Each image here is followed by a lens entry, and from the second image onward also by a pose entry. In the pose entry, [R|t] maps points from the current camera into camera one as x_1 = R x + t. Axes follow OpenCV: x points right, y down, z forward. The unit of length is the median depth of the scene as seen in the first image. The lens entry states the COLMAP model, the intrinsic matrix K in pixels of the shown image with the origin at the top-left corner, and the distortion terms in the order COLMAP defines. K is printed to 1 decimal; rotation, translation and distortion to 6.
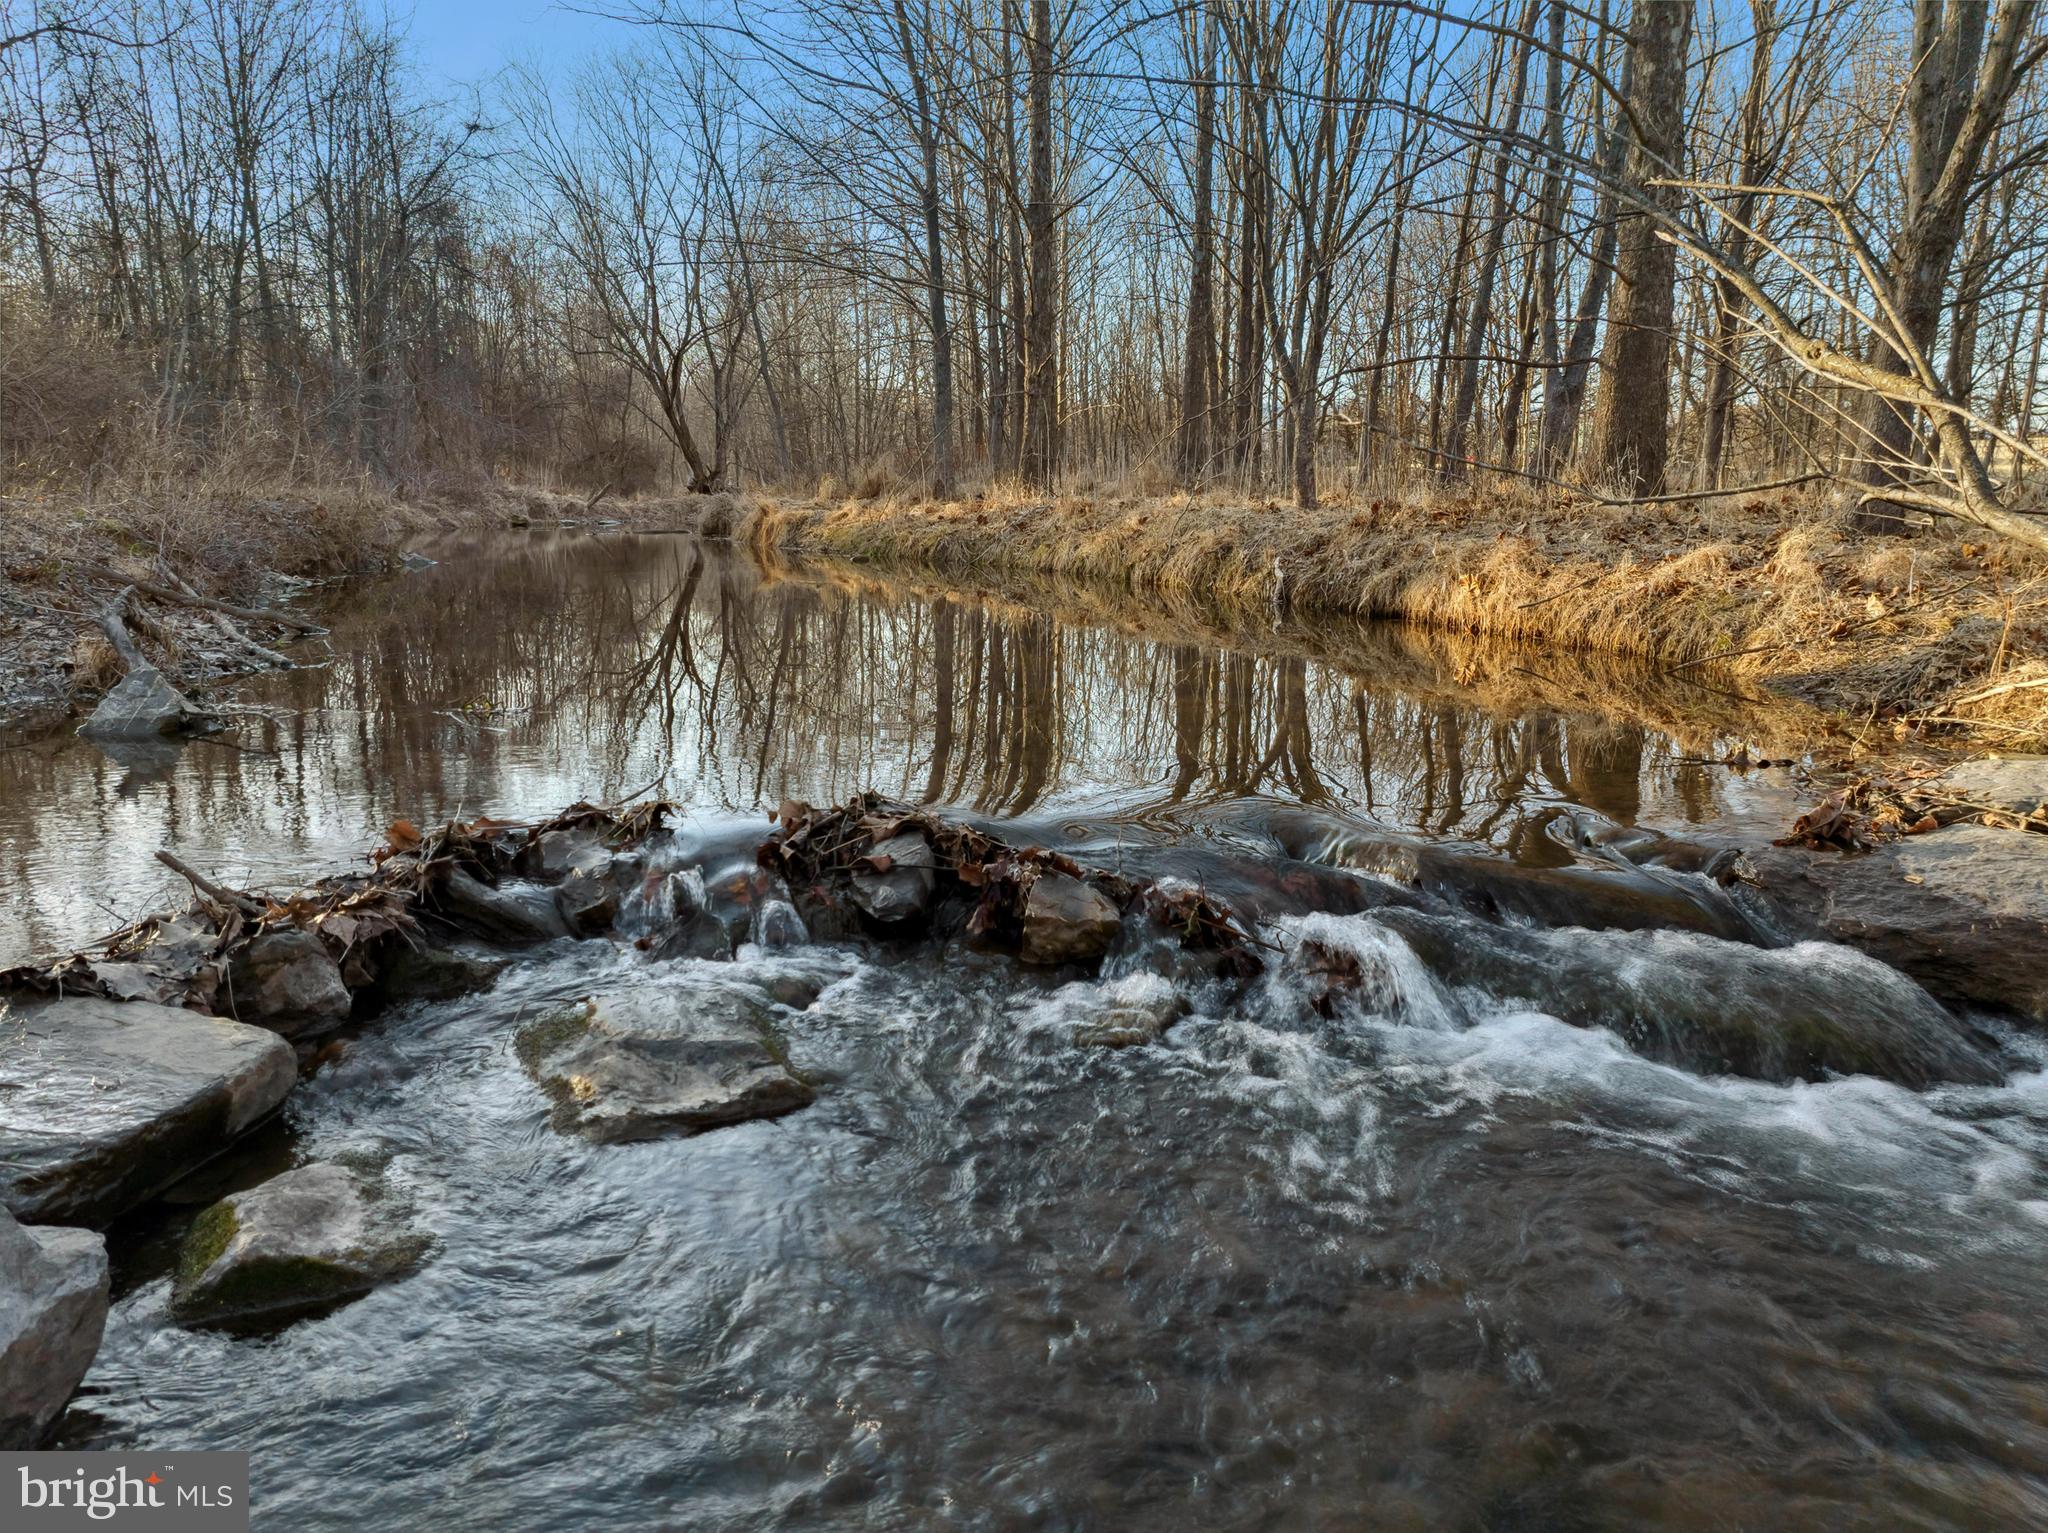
lens RADIAL K [[1466.1, 0, 1024.0], [0, 1466.1, 766.5], [0, 0, 1]] dist [-0.004196, -0.028667]
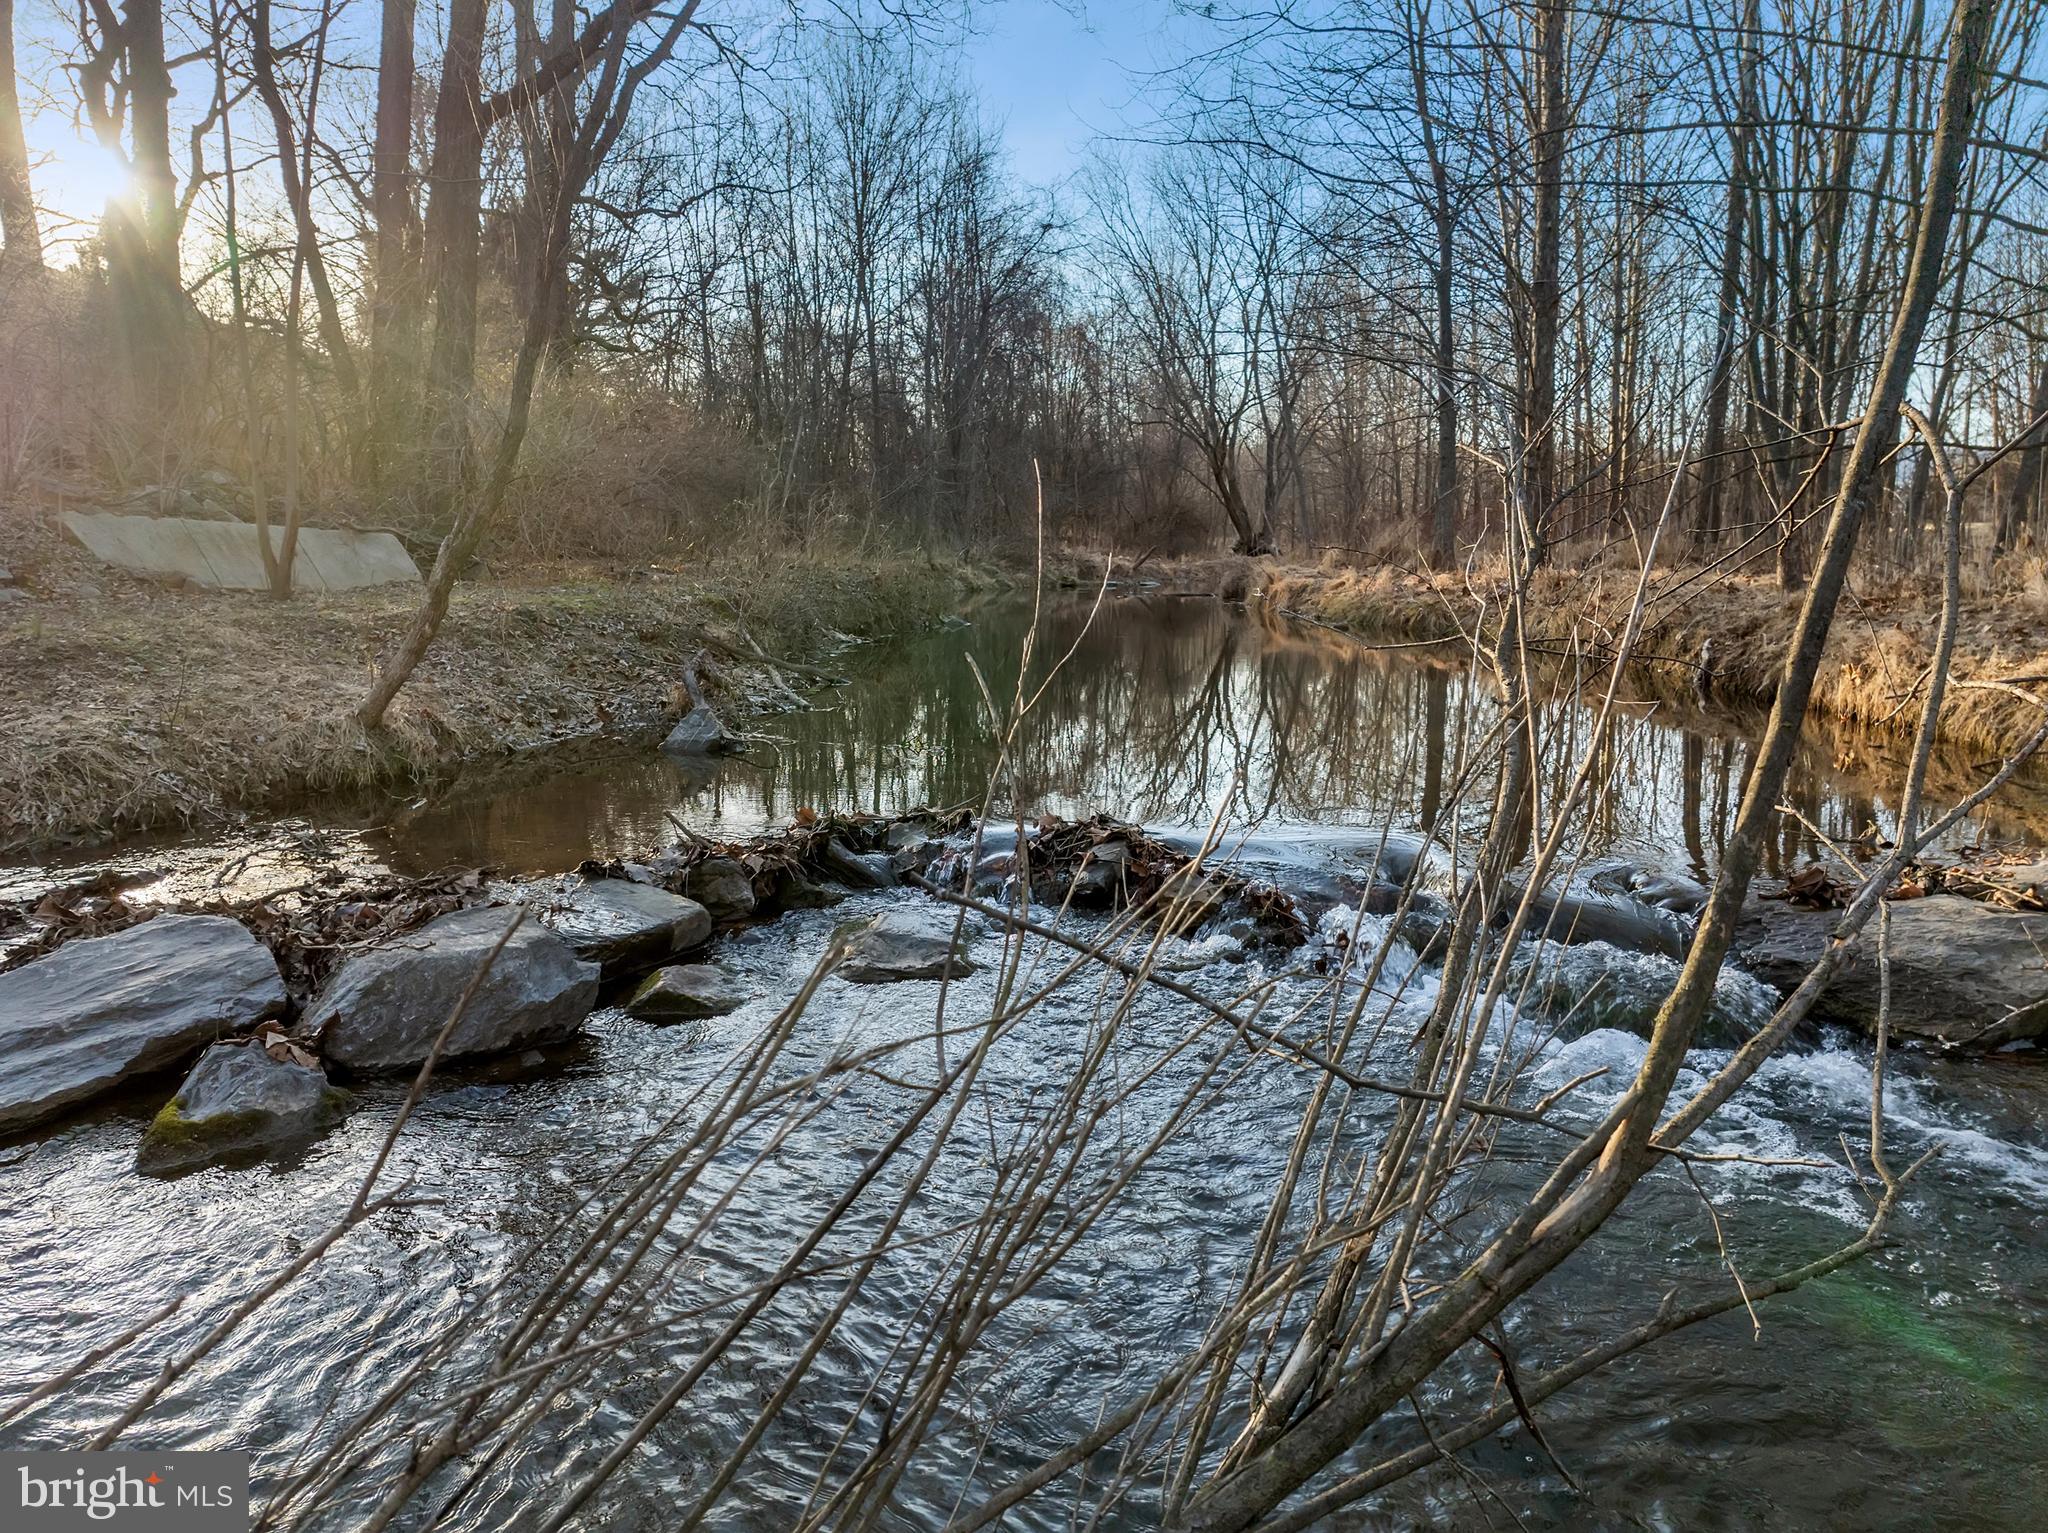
lens RADIAL K [[1520.1, 0, 1027.1], [0, 1520.1, 801.1], [0, 0, 1]] dist [-0.032243, -0.004047]
pose [[0.929298, 0.060114, -0.364405, 0.098418], [-0.066737, 0.997755, -0.005595, 0.005351], [0.363251, 0.029519, 0.931224, -0.113852]]
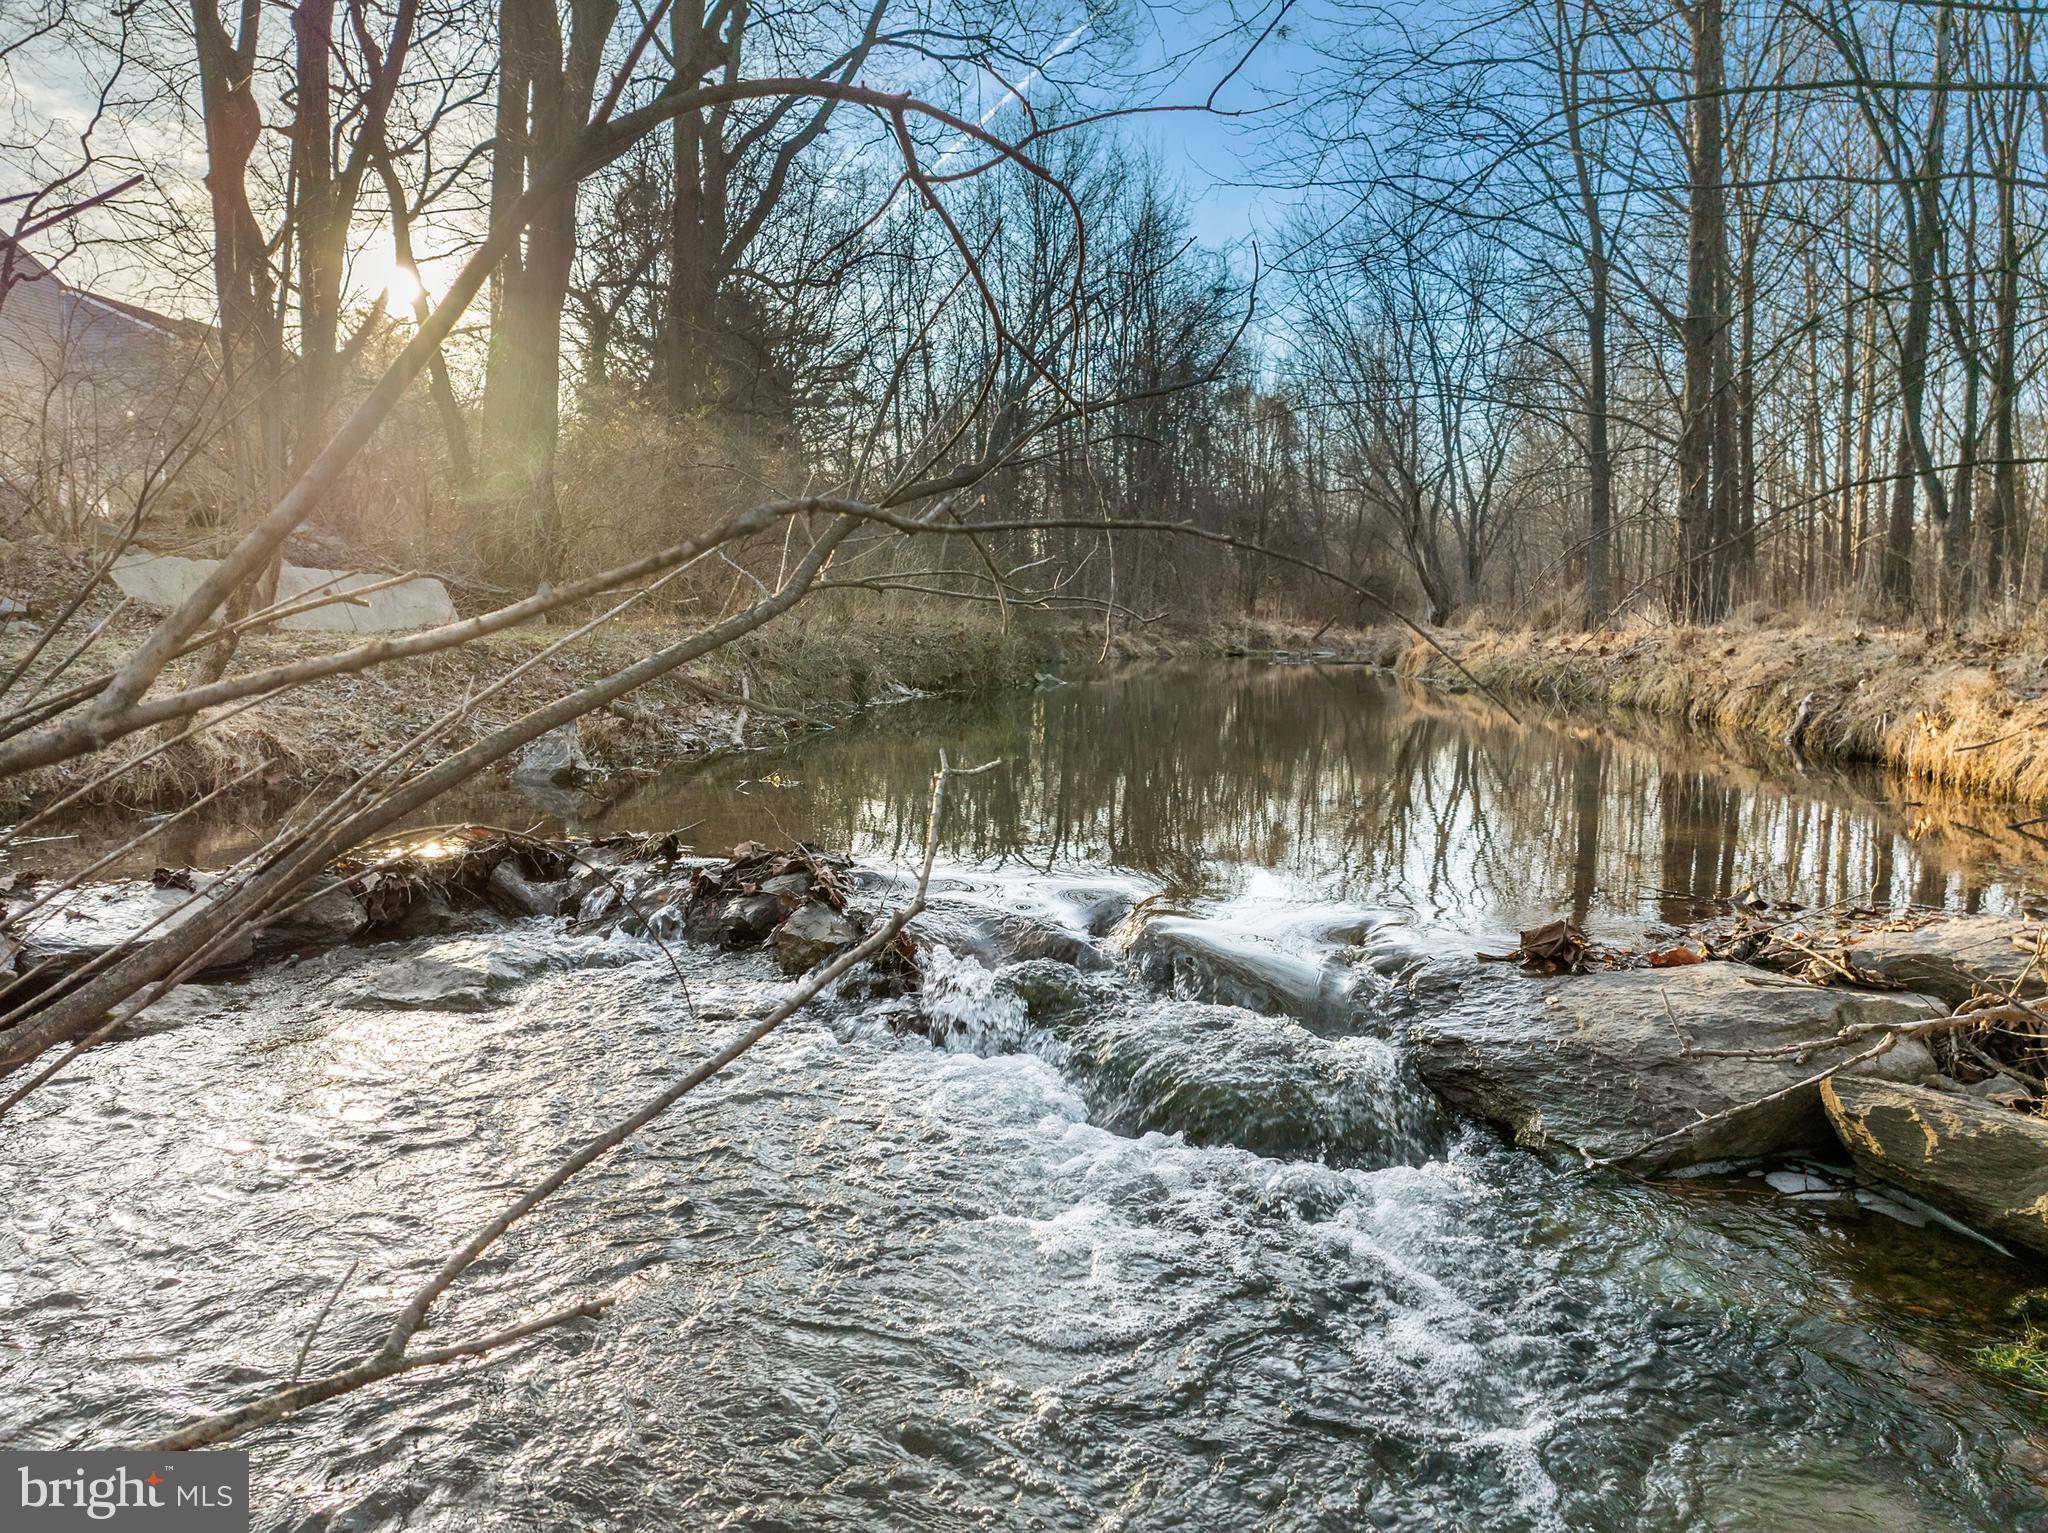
lens RADIAL K [[1520.1, 0, 1027.1], [0, 1520.1, 801.1], [0, 0, 1]] dist [-0.032243, -0.004047]
pose [[0.857185, 0.059733, -0.511532, 0.190242], [-0.096237, 0.994334, -0.045155, 0.006527], [0.505936, 0.087934, 0.858077, -0.005758]]
